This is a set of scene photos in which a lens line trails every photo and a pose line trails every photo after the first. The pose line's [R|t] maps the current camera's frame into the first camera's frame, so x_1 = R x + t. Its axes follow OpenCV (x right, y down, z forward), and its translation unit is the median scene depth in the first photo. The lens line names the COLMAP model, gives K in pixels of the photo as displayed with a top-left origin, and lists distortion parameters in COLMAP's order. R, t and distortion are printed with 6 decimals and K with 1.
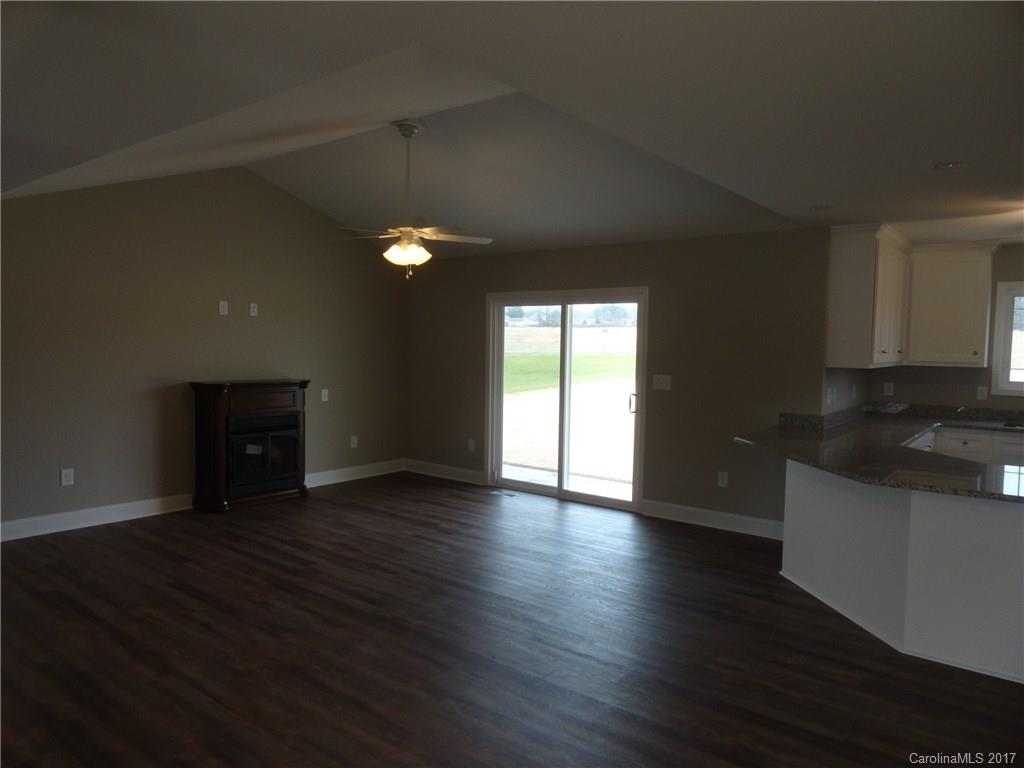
lens RADIAL K [[703.2, 0, 512.0], [0, 703.2, 384.0], [0, 0, 1]] dist [0.001535, 0.001886]
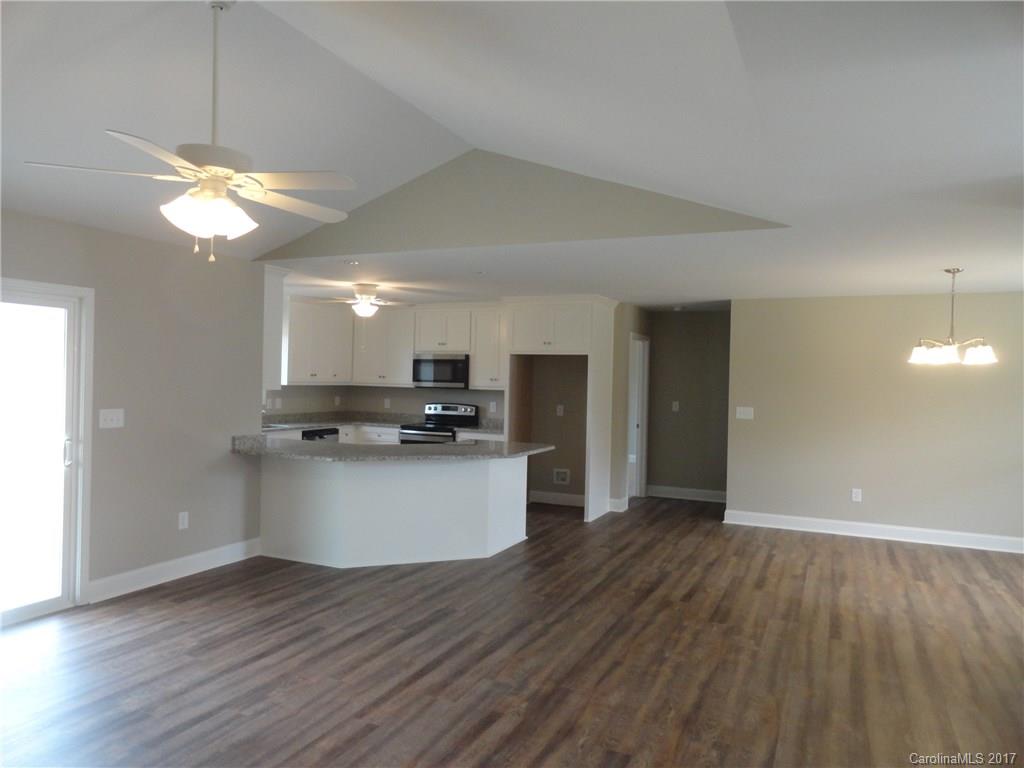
lens RADIAL K [[703.2, 0, 512.0], [0, 703.2, 384.0], [0, 0, 1]] dist [0.001535, 0.001886]
pose [[-0.236483, -0.031061, 0.971139, -0.638338], [0.027082, 0.998890, 0.038543, -0.058160], [-0.971258, 0.035415, -0.235380, 0.779942]]
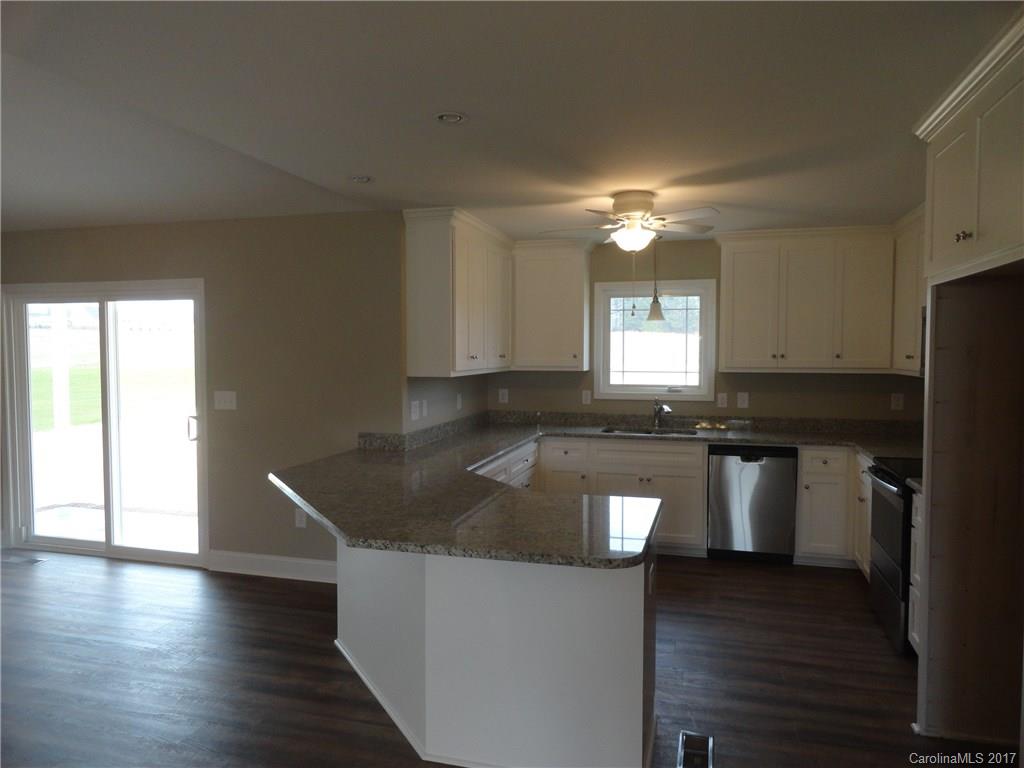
lens RADIAL K [[703.2, 0, 512.0], [0, 703.2, 384.0], [0, 0, 1]] dist [0.001535, 0.001886]
pose [[0.924696, -0.033188, 0.379257, 0.217585], [0.035967, 0.999353, -0.000244, -0.009109], [-0.379004, 0.013866, 0.925291, 0.154633]]
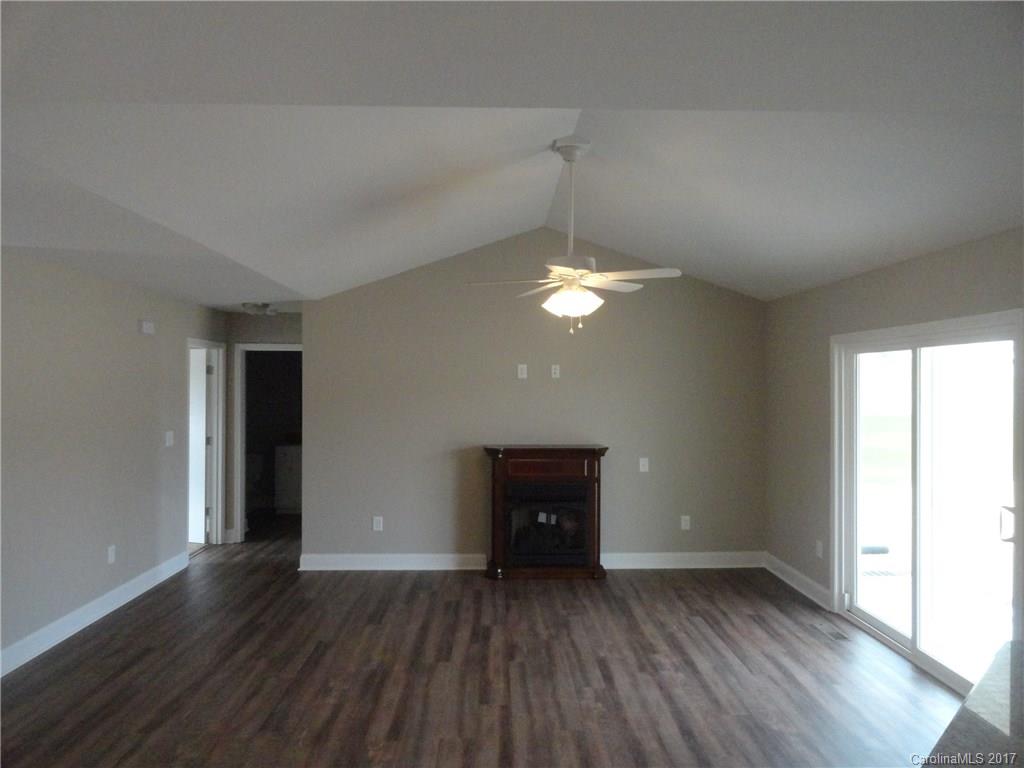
lens RADIAL K [[703.2, 0, 512.0], [0, 703.2, 384.0], [0, 0, 1]] dist [0.001535, 0.001886]
pose [[0.645064, -0.016576, -0.763949, 0.363838], [-0.035616, 0.998026, -0.051728, -0.040712], [0.763298, 0.060577, 0.643200, 0.373055]]
